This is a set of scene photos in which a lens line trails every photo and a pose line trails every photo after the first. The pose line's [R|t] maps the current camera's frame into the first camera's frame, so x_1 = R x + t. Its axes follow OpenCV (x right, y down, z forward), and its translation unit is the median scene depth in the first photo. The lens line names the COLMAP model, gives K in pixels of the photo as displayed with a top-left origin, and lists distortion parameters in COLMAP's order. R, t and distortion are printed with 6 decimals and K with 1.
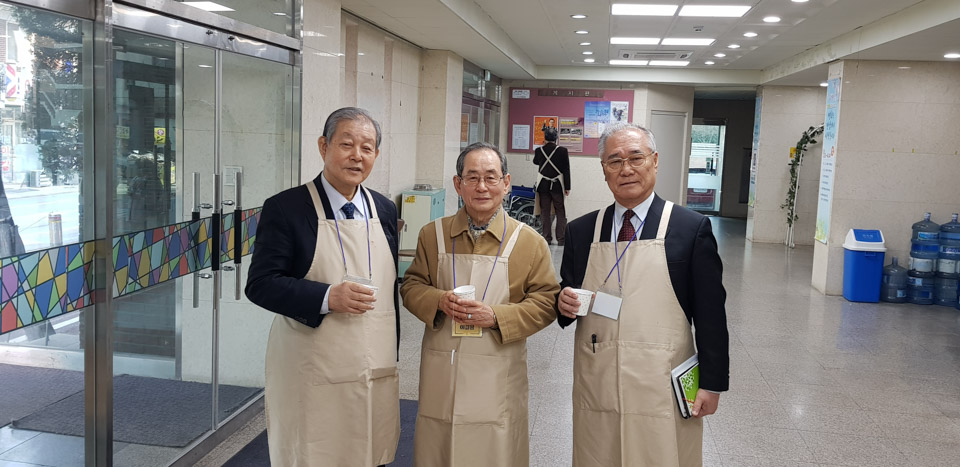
lens RADIAL K [[759.8, 0, 480.0], [0, 759.8, 233.5], [0, 0, 1]] dist [0.004061, 0.001387]
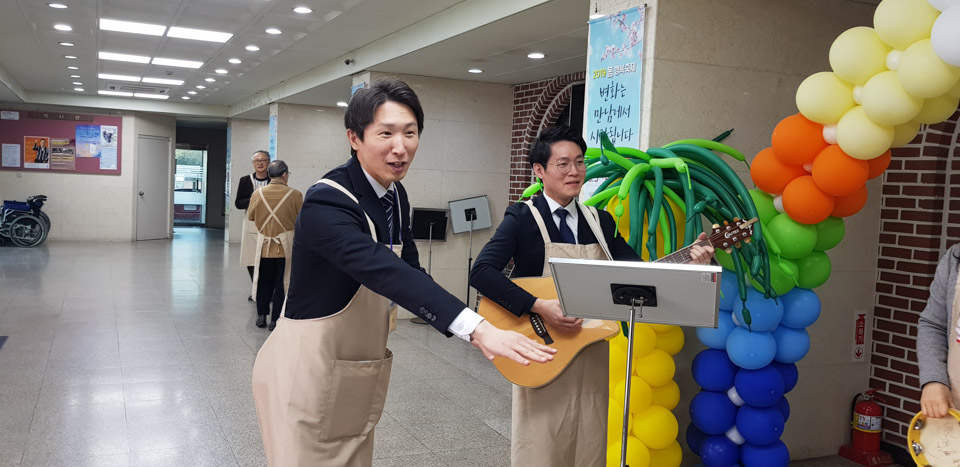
lens RADIAL K [[813.3, 0, 480.0], [0, 813.3, 233.5], [0, 0, 1]] dist [-0.008853, -0.012367]
pose [[0.823886, -0.031459, 0.565882, -0.053341], [0.059365, 0.997756, -0.030963, 0.059926], [-0.563638, 0.059103, 0.823904, -0.317886]]
